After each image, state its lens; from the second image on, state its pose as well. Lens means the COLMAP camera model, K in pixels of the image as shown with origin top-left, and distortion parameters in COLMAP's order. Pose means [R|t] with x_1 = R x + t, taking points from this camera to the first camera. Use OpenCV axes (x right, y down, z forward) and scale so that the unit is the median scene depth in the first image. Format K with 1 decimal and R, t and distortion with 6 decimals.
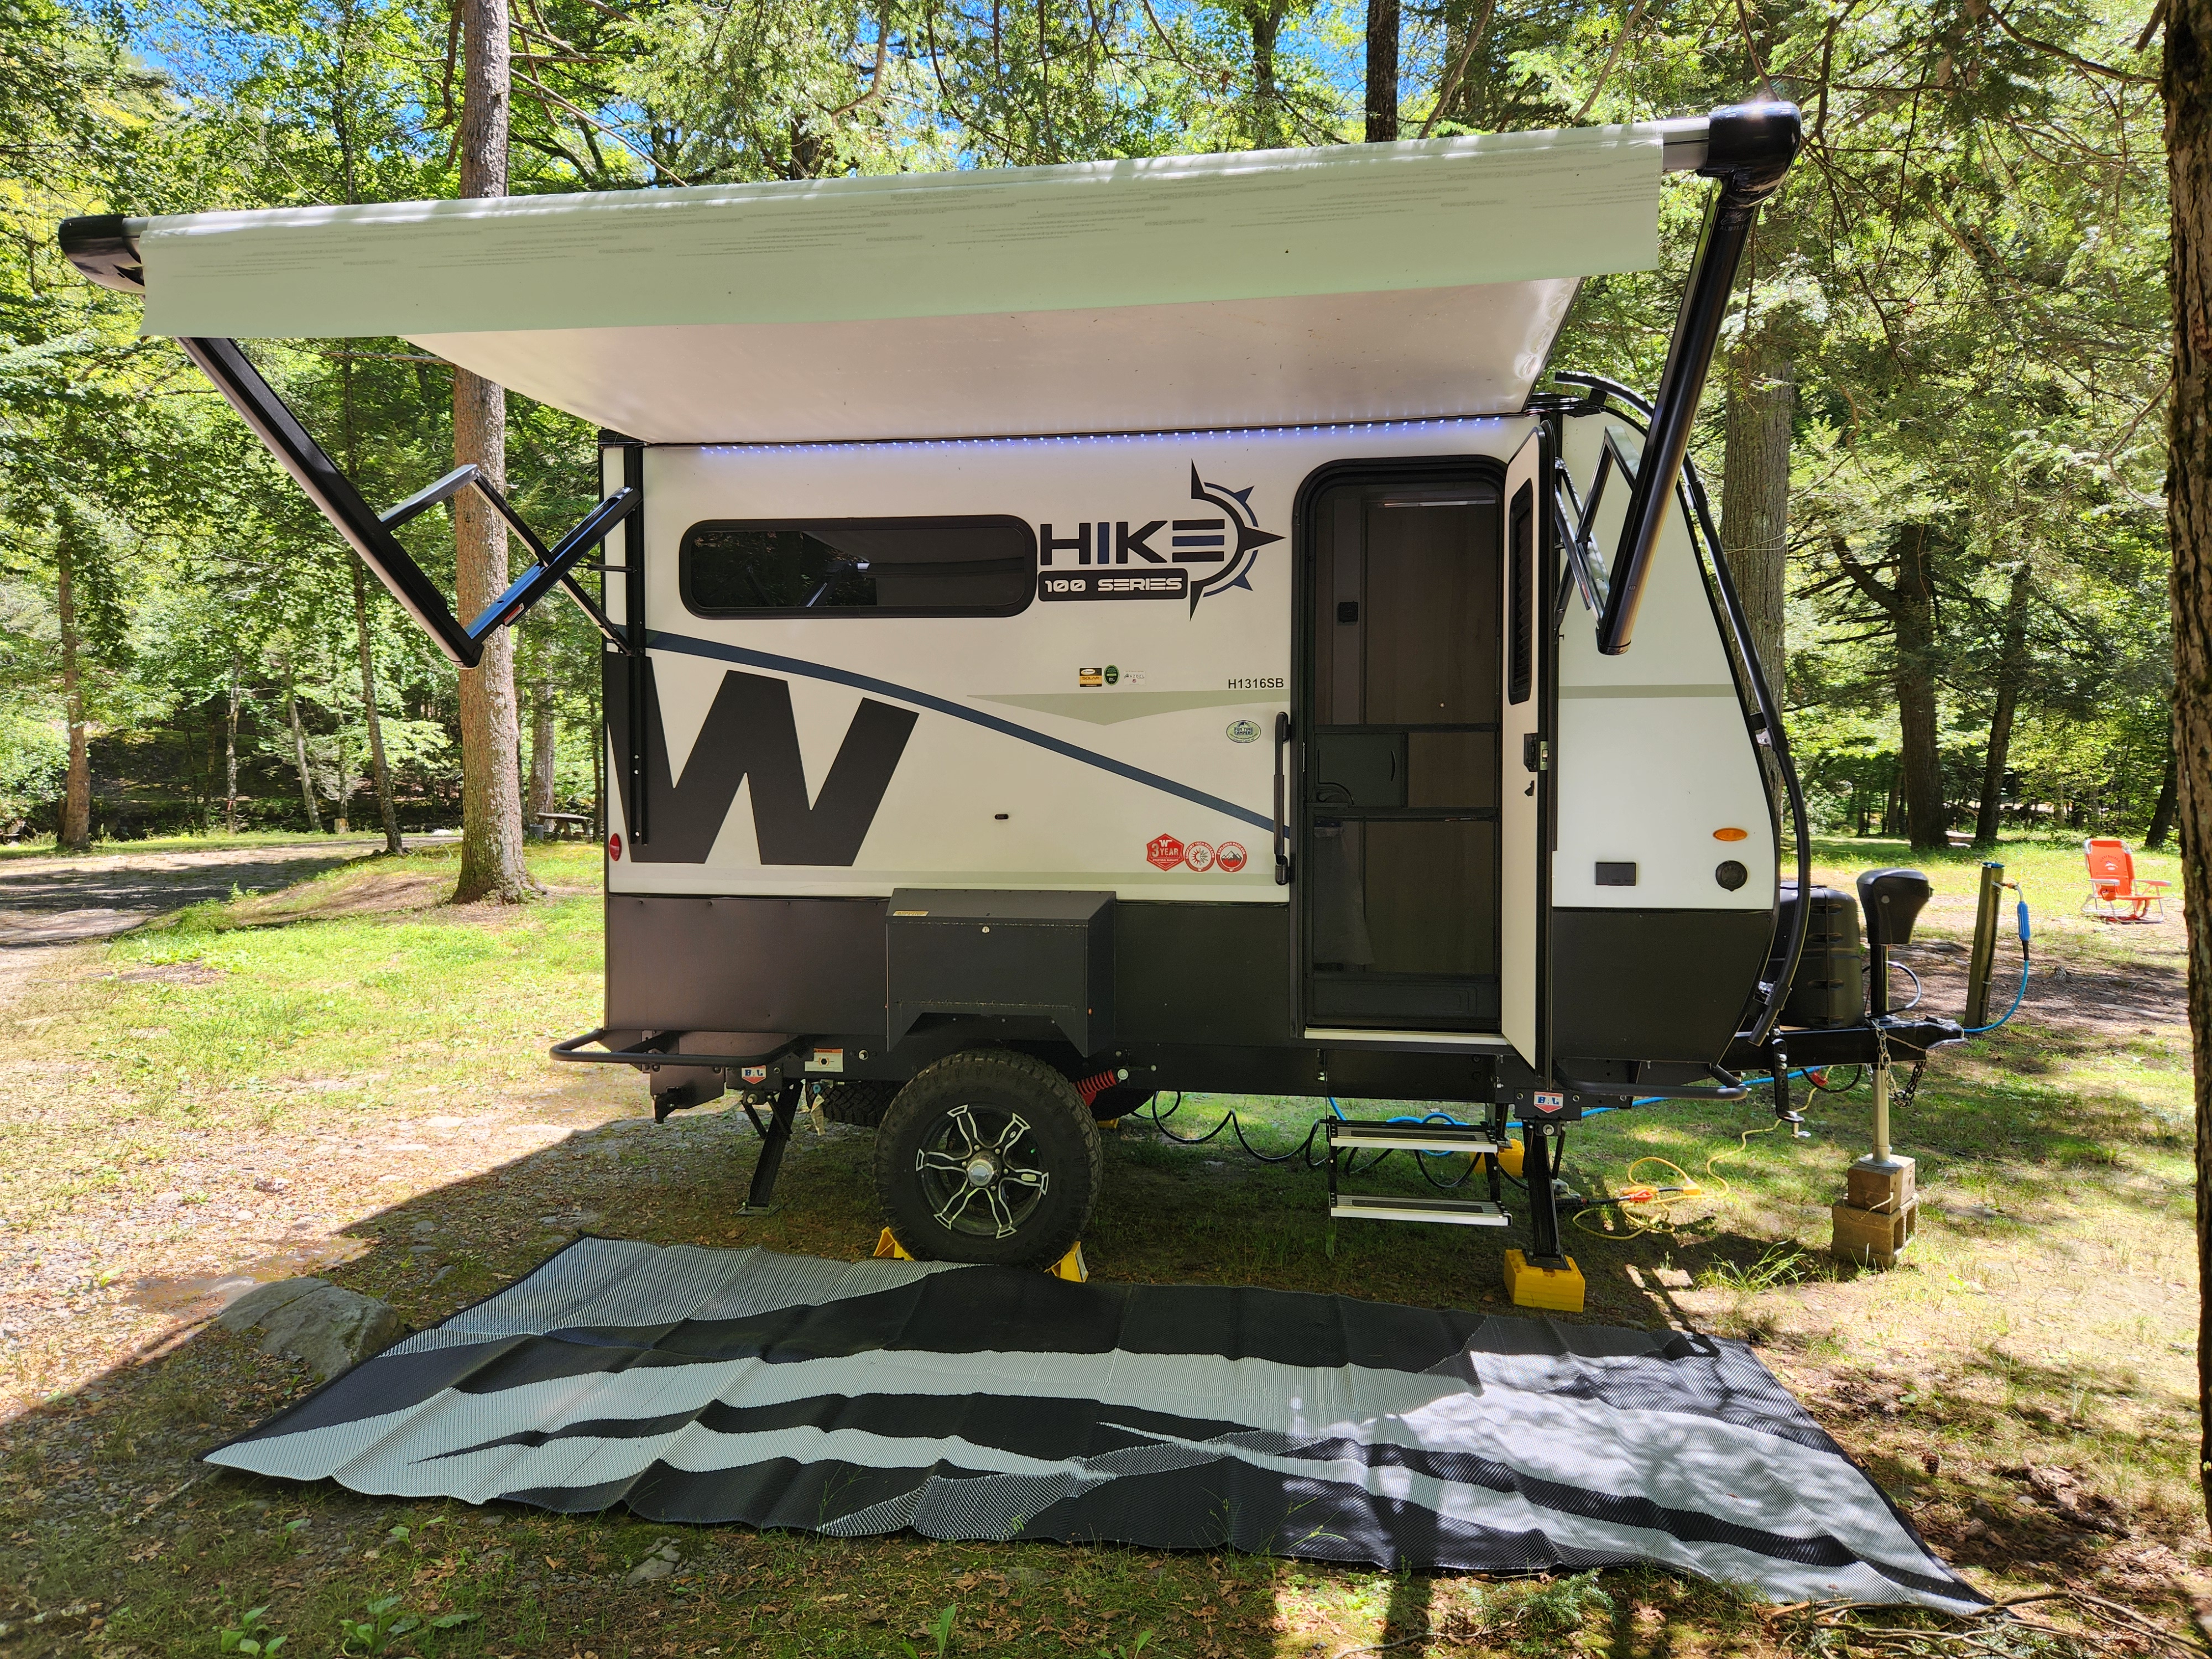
lens RADIAL K [[1530.9, 0, 1097.0], [0, 1530.9, 830.9], [0, 0, 1]] dist [0.036091, -0.000506]
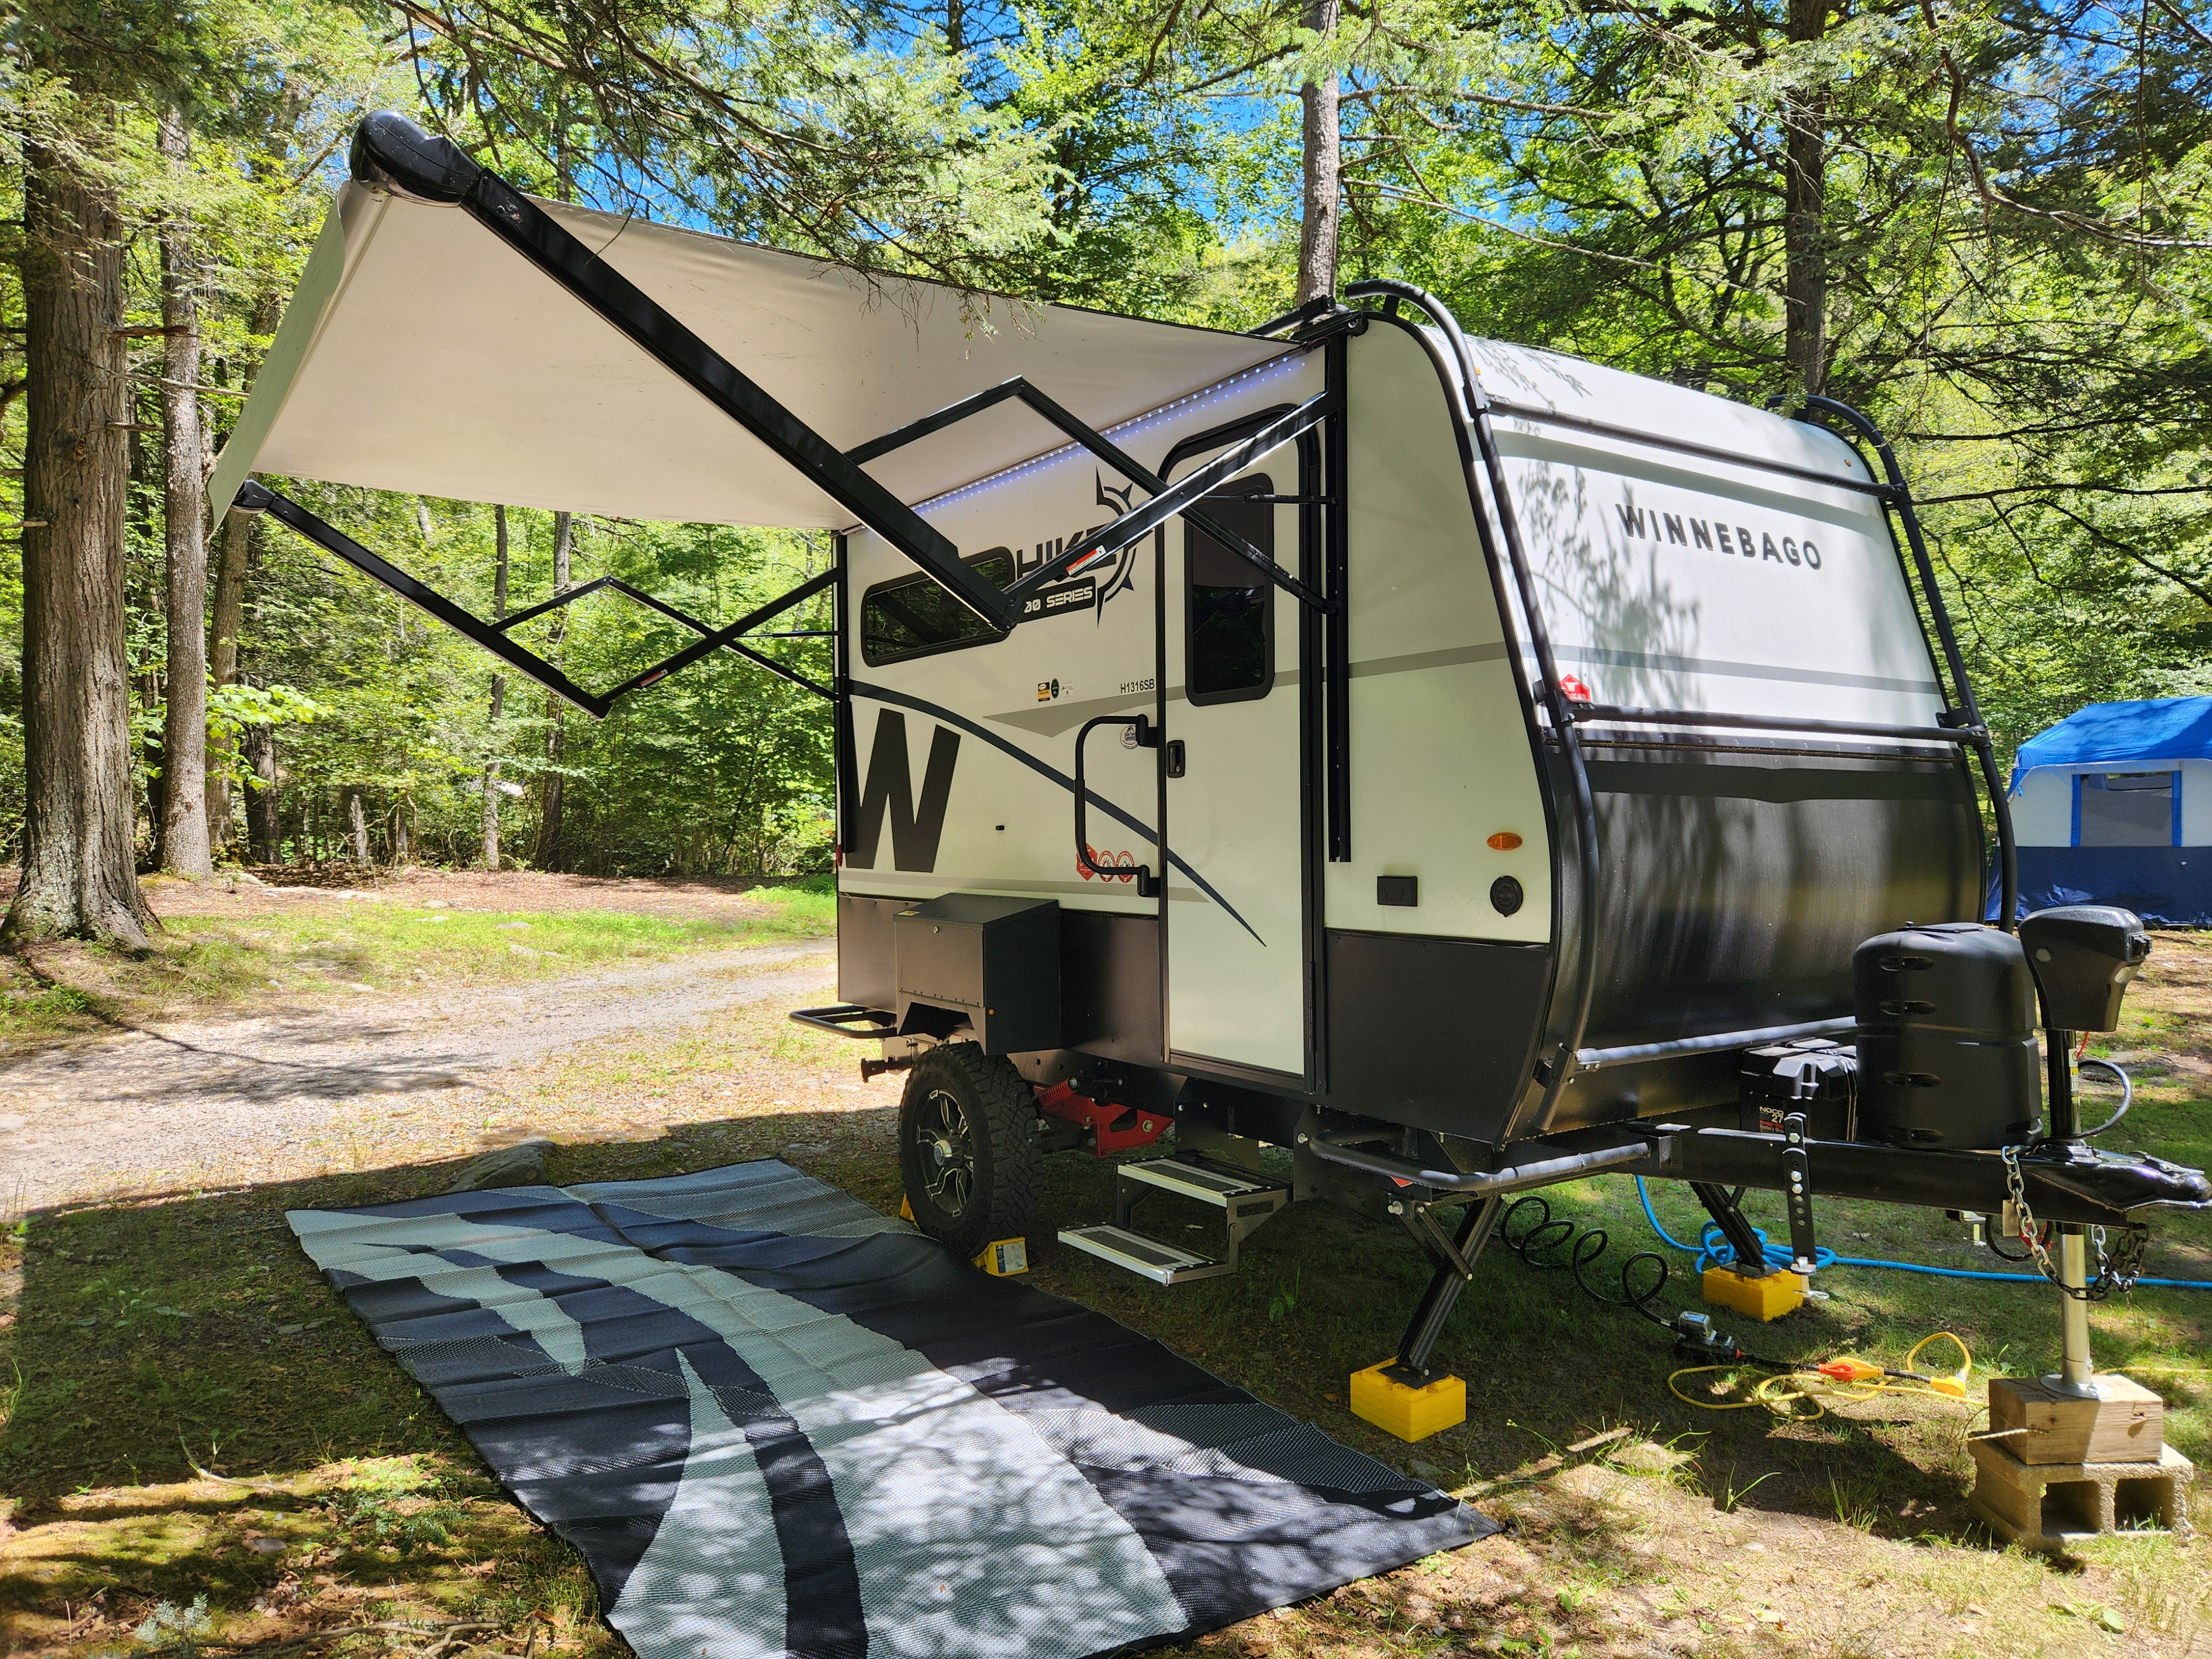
lens RADIAL K [[1530.9, 0, 1097.0], [0, 1530.9, 830.9], [0, 0, 1]] dist [0.036091, -0.000506]
pose [[0.685707, -0.004633, -0.727863, 0.812684], [-0.019115, 0.999520, -0.024370, 0.019205], [0.727627, 0.030623, 0.685289, 0.336523]]
